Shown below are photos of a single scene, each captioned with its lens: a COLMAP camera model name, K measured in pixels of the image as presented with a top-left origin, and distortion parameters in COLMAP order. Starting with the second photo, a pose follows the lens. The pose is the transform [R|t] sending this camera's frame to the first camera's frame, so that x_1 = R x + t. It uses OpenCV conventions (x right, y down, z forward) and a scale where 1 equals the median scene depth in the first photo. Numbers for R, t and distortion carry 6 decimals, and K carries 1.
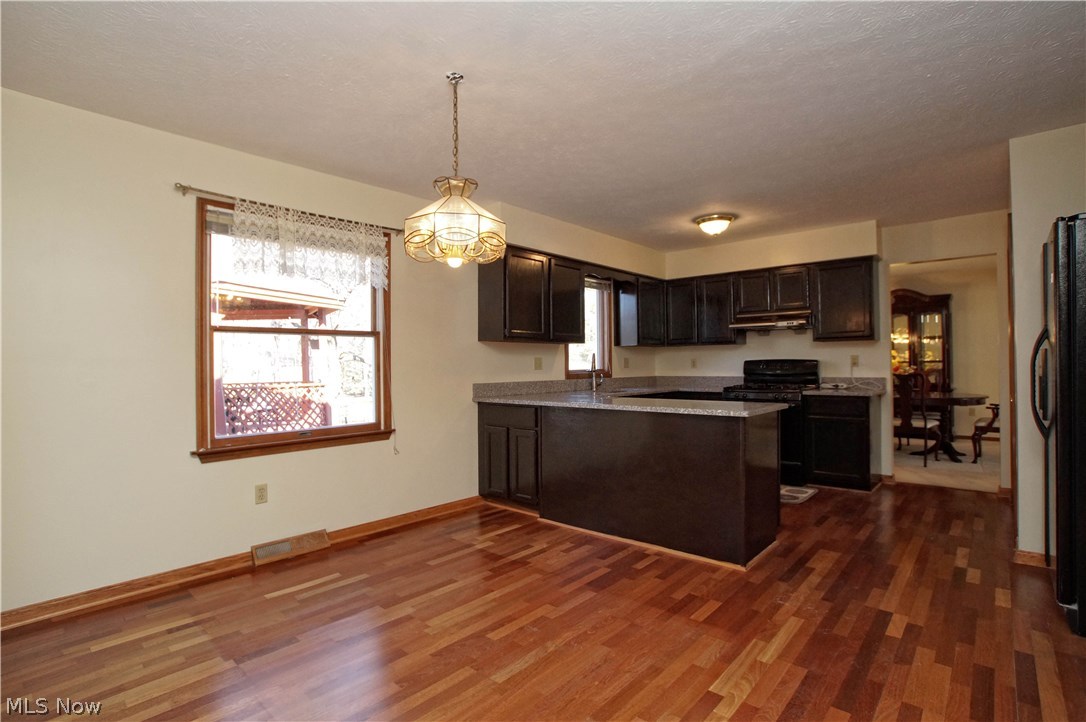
lens RADIAL K [[521.5, 0, 543.0], [0, 521.5, 361.0], [0, 0, 1]] dist [-0.057374, 0.024976]
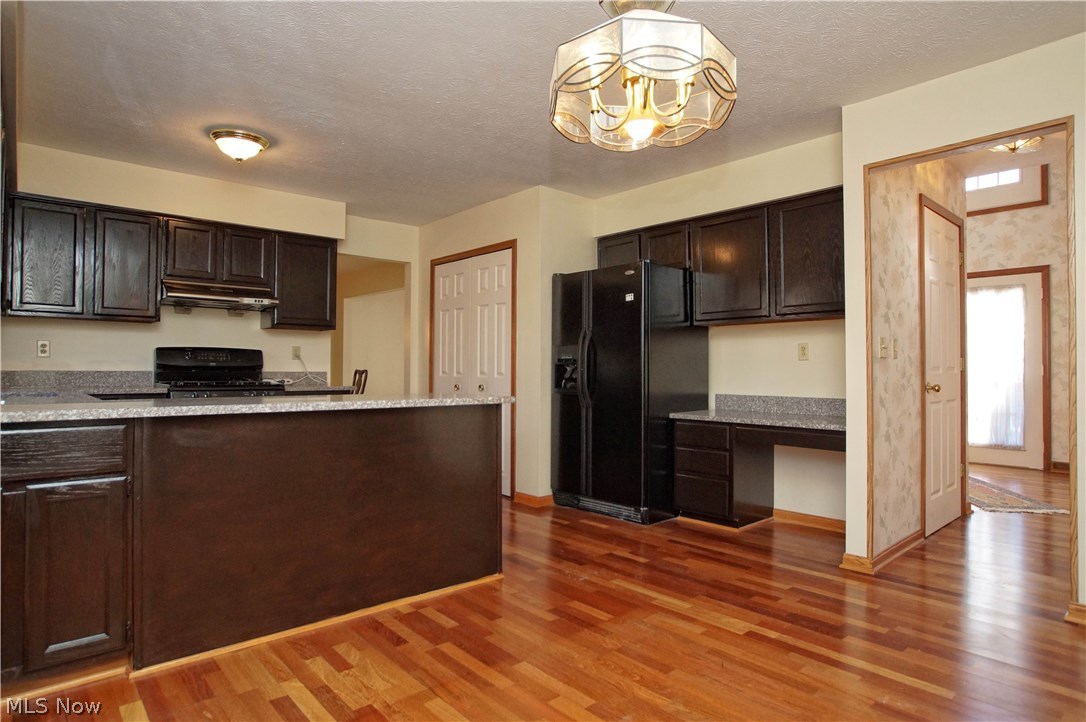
lens RADIAL K [[609.2, 0, 543.0], [0, 609.2, 361.0], [0, 0, 1]] dist [-0.036773, 0.001268]
pose [[0.119400, 0.025820, 0.992510, -0.577601], [-0.015454, 0.999589, -0.024145, 0.050806], [-0.992726, -0.012455, 0.119750, 0.713089]]
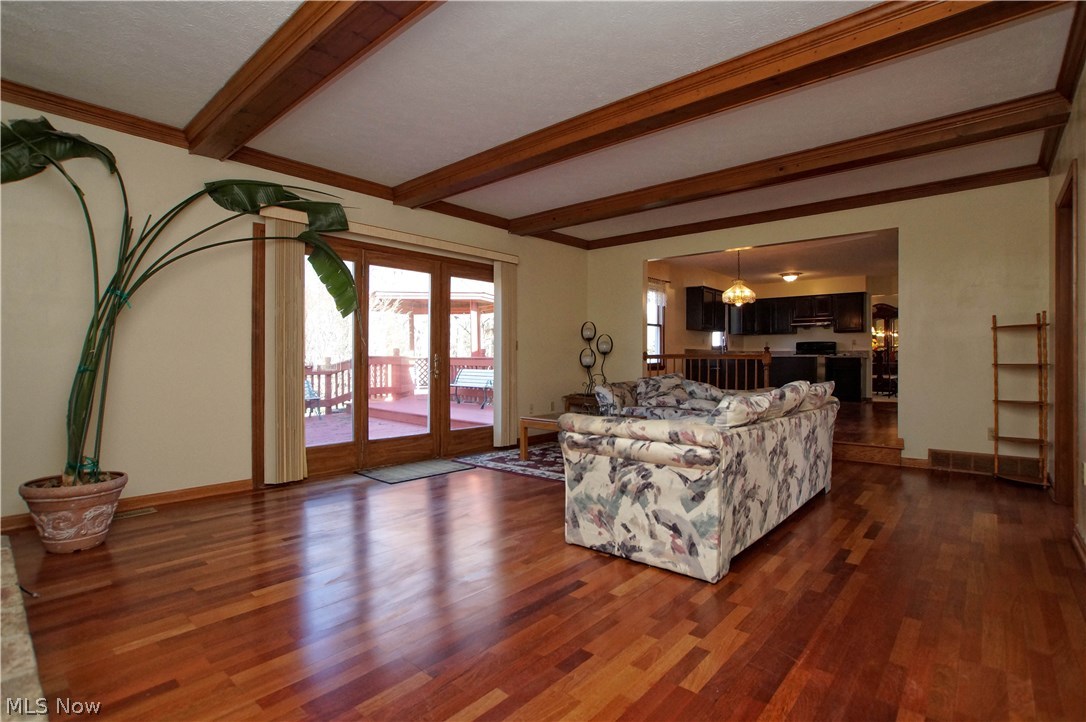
lens RADIAL K [[521.5, 0, 543.0], [0, 521.5, 361.0], [0, 0, 1]] dist [-0.057374, 0.024976]
pose [[0.999933, 0.011438, 0.001815, -0.993104], [-0.011453, 0.999901, 0.008159, 0.113243], [-0.001722, -0.008179, 0.999965, -1.628435]]
